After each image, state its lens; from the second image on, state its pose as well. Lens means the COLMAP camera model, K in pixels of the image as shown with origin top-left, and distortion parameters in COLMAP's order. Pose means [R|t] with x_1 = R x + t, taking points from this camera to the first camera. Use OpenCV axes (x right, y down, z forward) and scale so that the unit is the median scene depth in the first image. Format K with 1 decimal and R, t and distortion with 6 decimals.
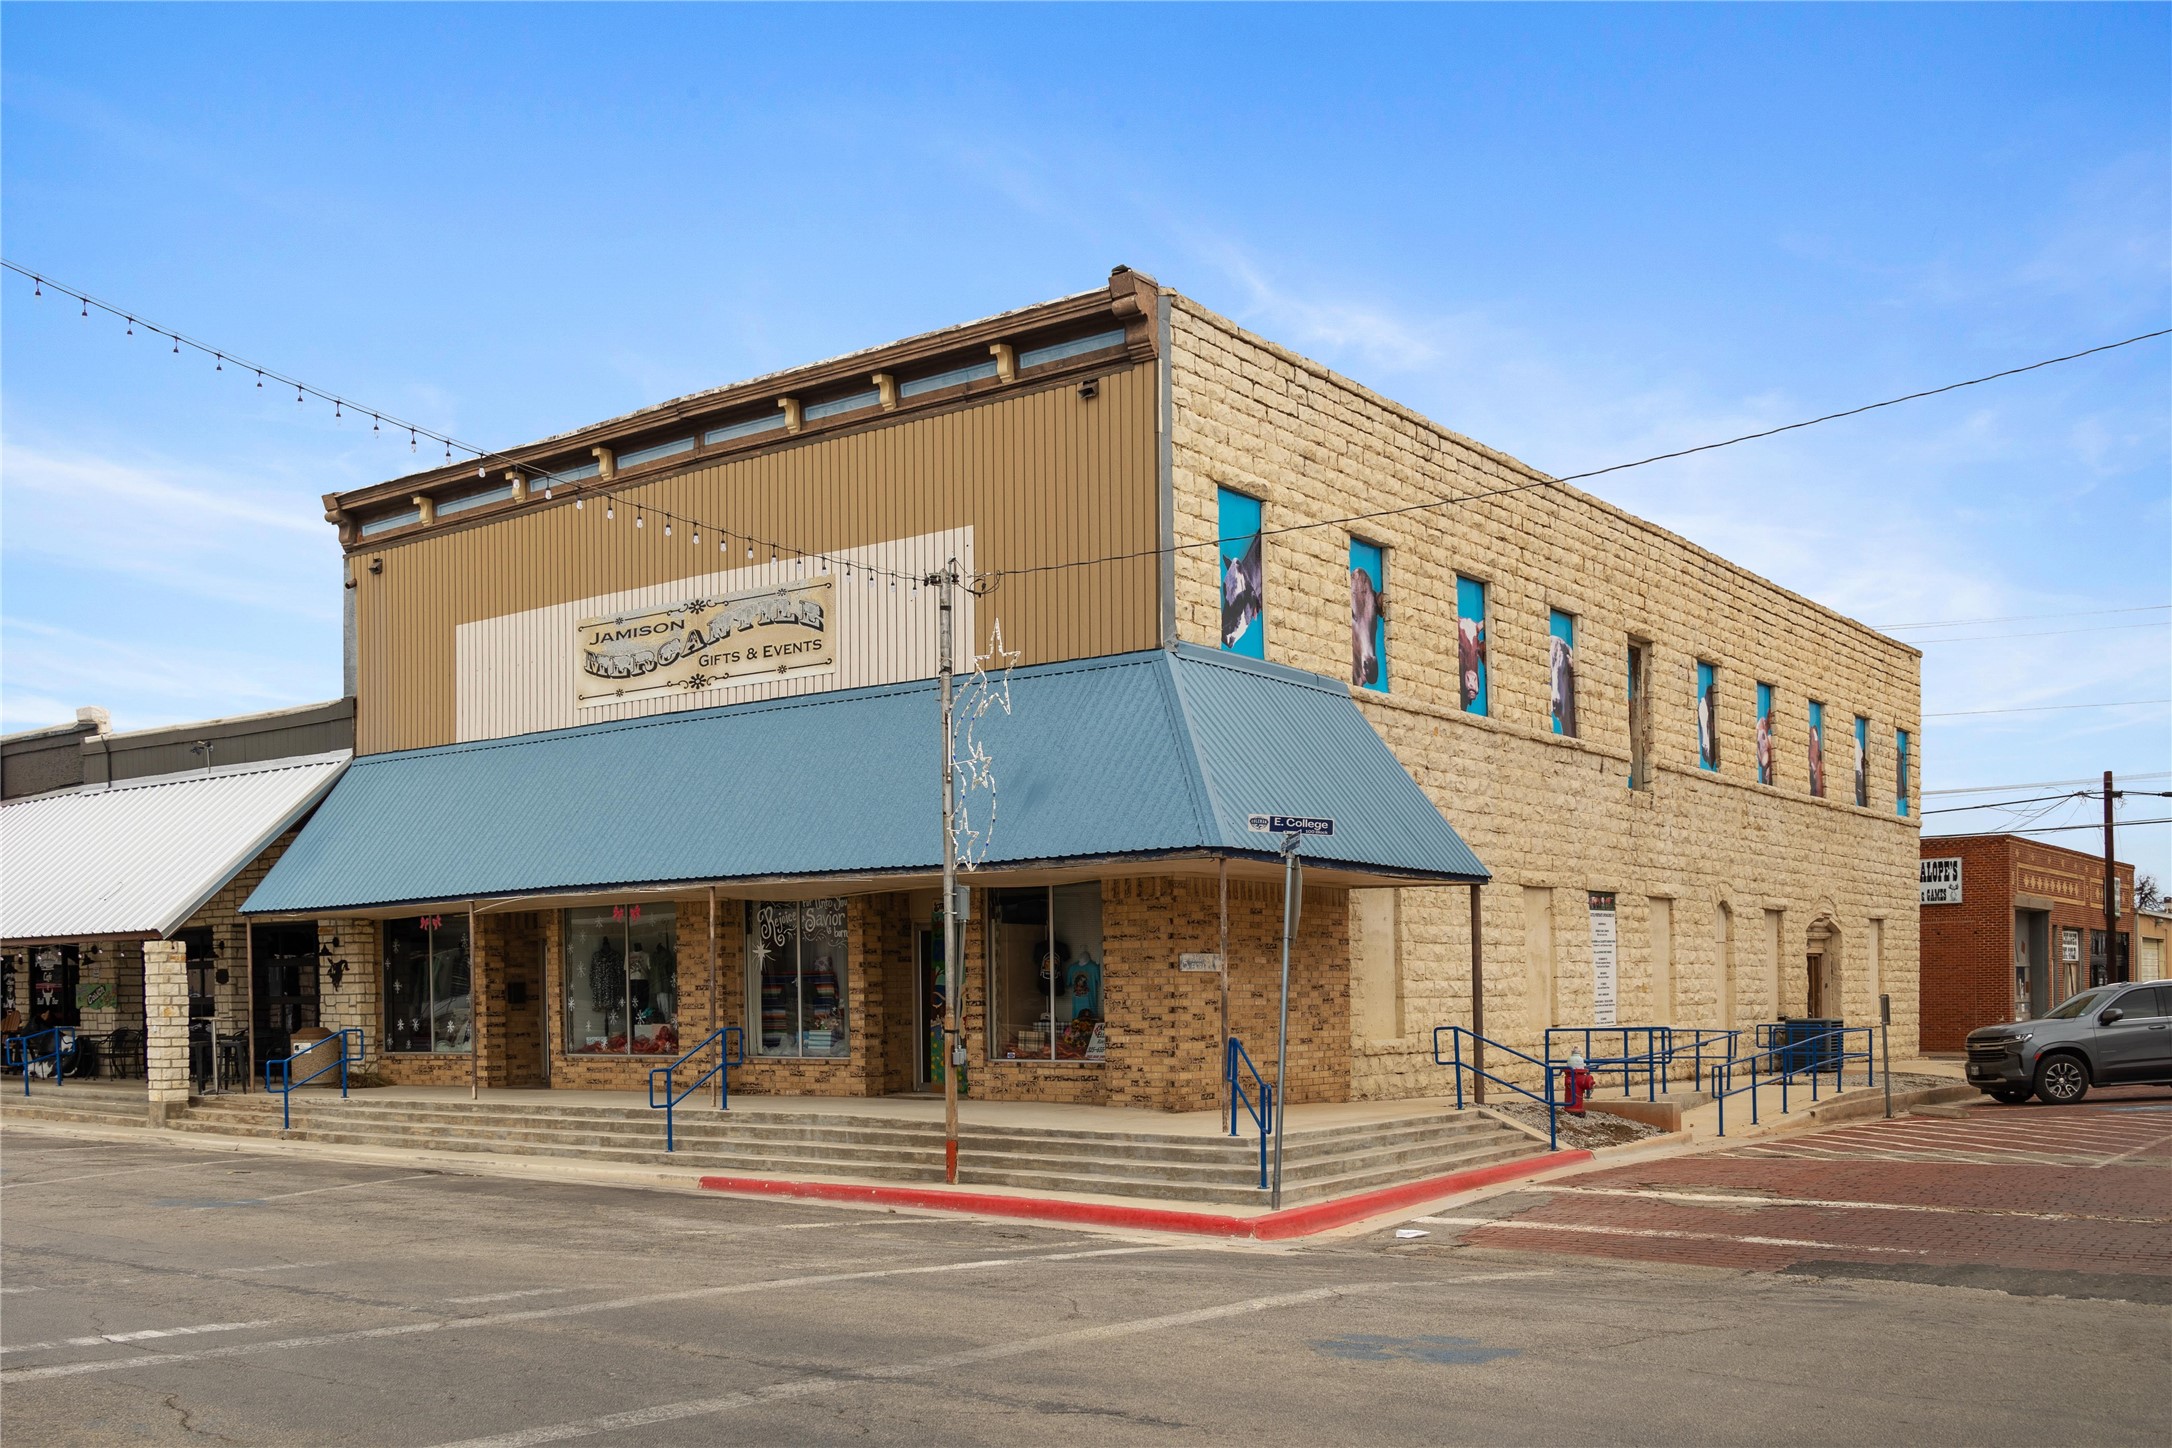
lens RADIAL K [[2003.3, 0, 1096.0], [0, 2003.3, 705.6], [0, 0, 1]] dist [0.016317, 0.000000]
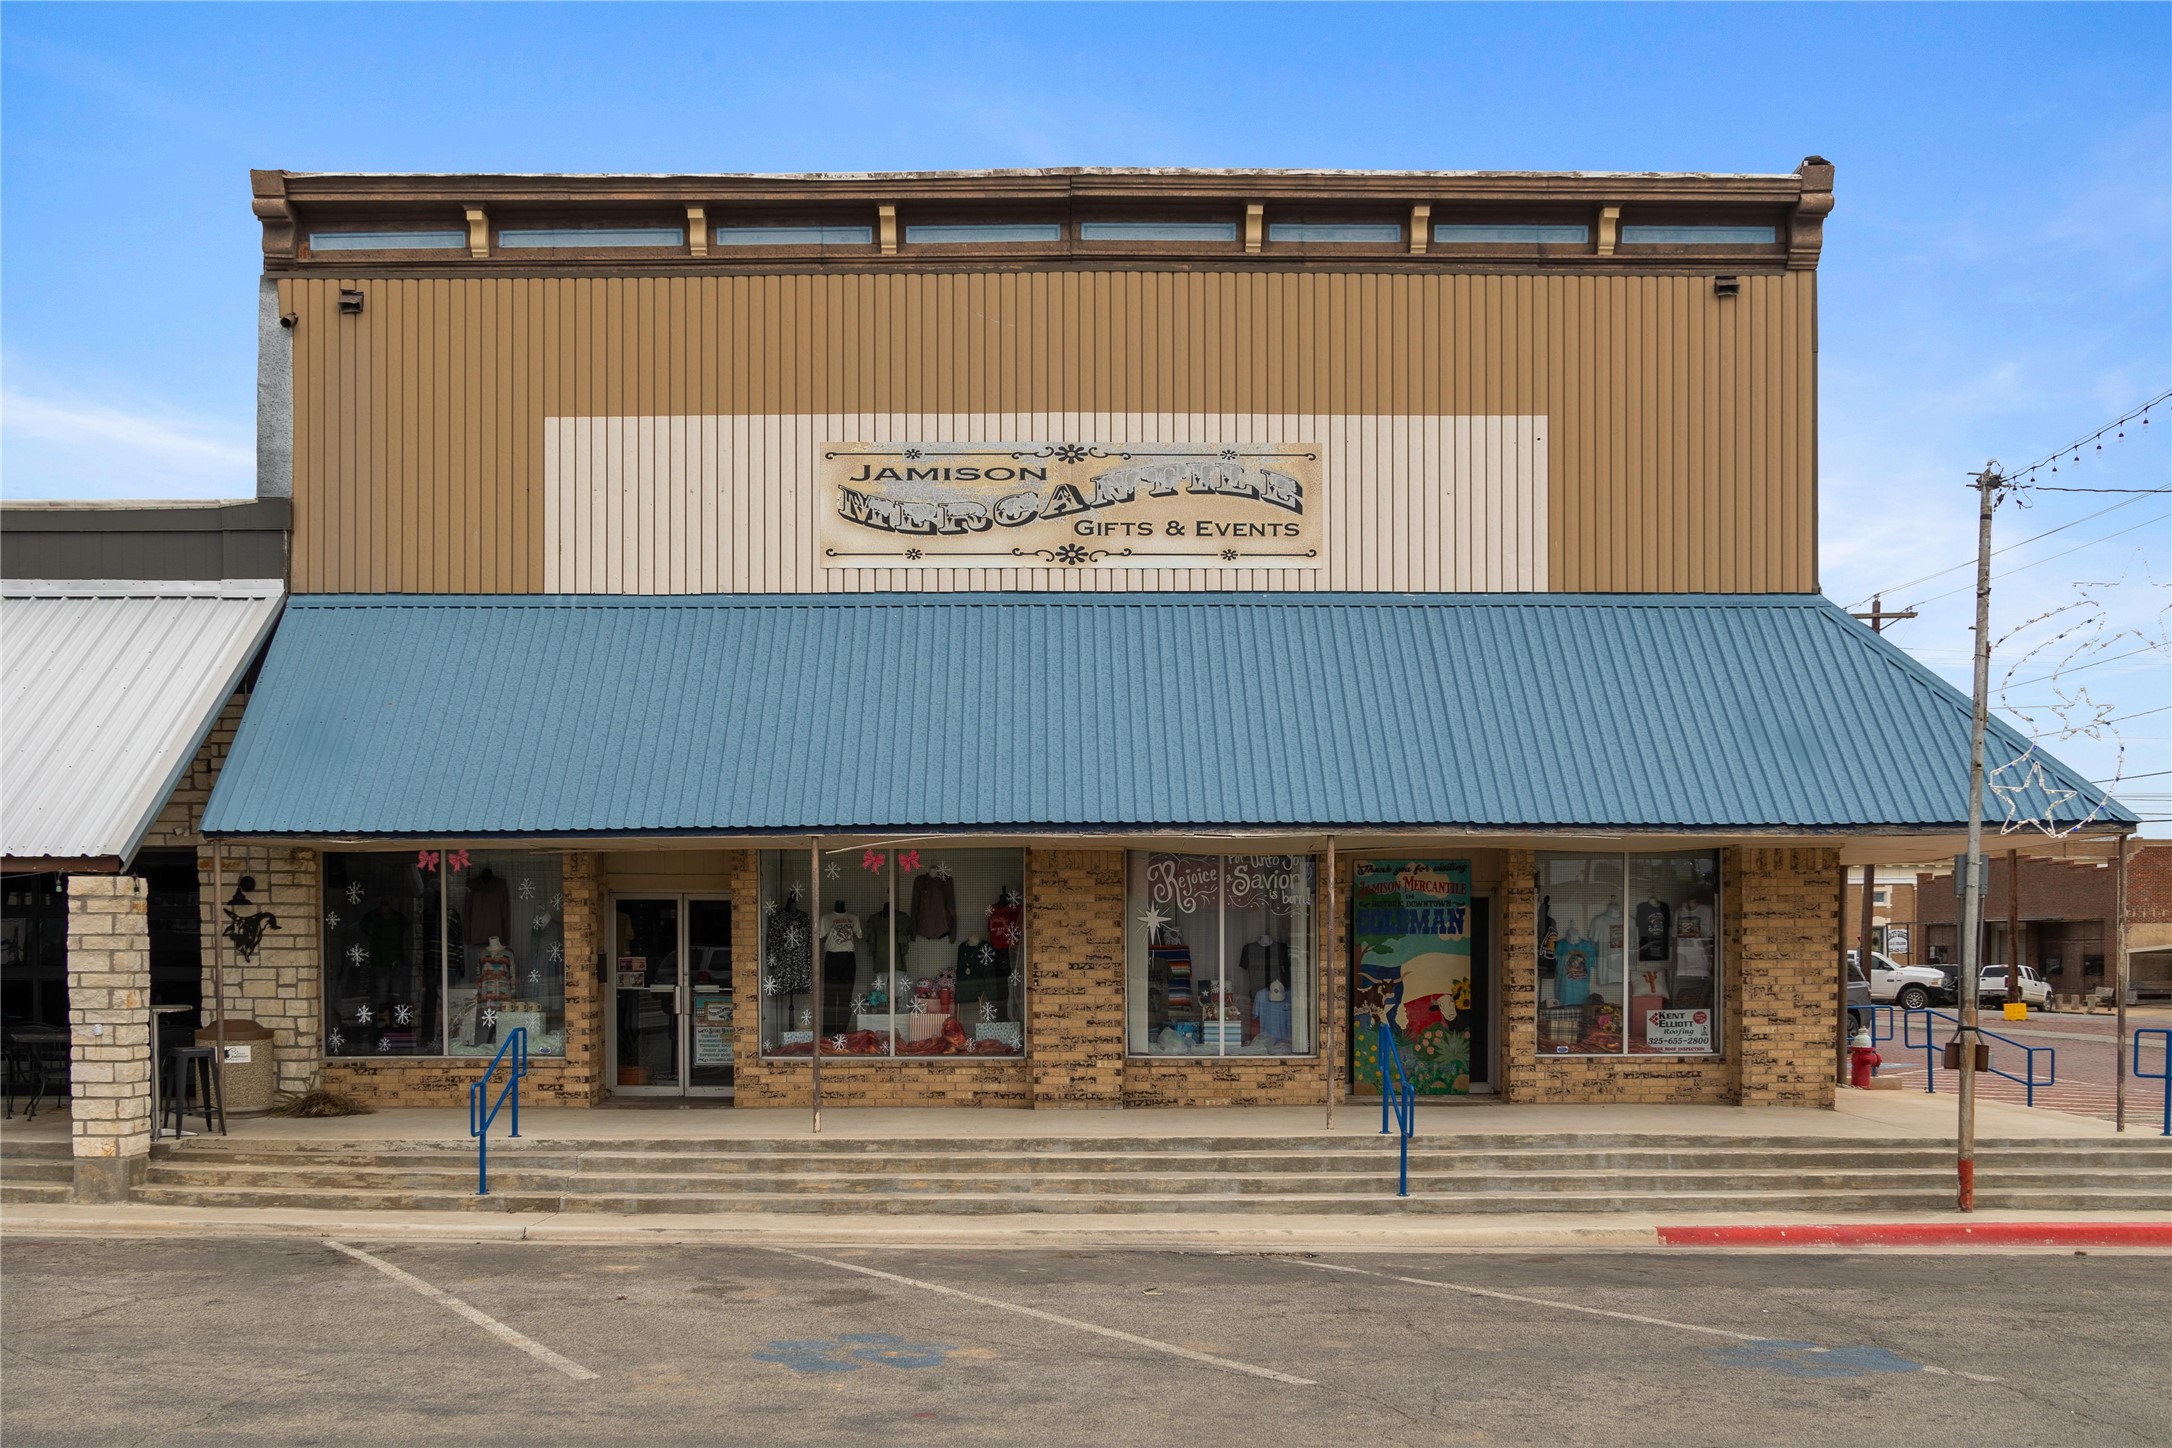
lens RADIAL K [[1765.3, 0, 1034.4], [0, 1765.3, 763.0], [0, 0, 1]] dist [-0.010138, -0.020291]
pose [[0.797119, 0.073164, 0.599373, -0.586019], [-0.092783, 0.995685, 0.001853, 0.063923], [-0.596651, -0.057089, 0.800468, 0.473750]]
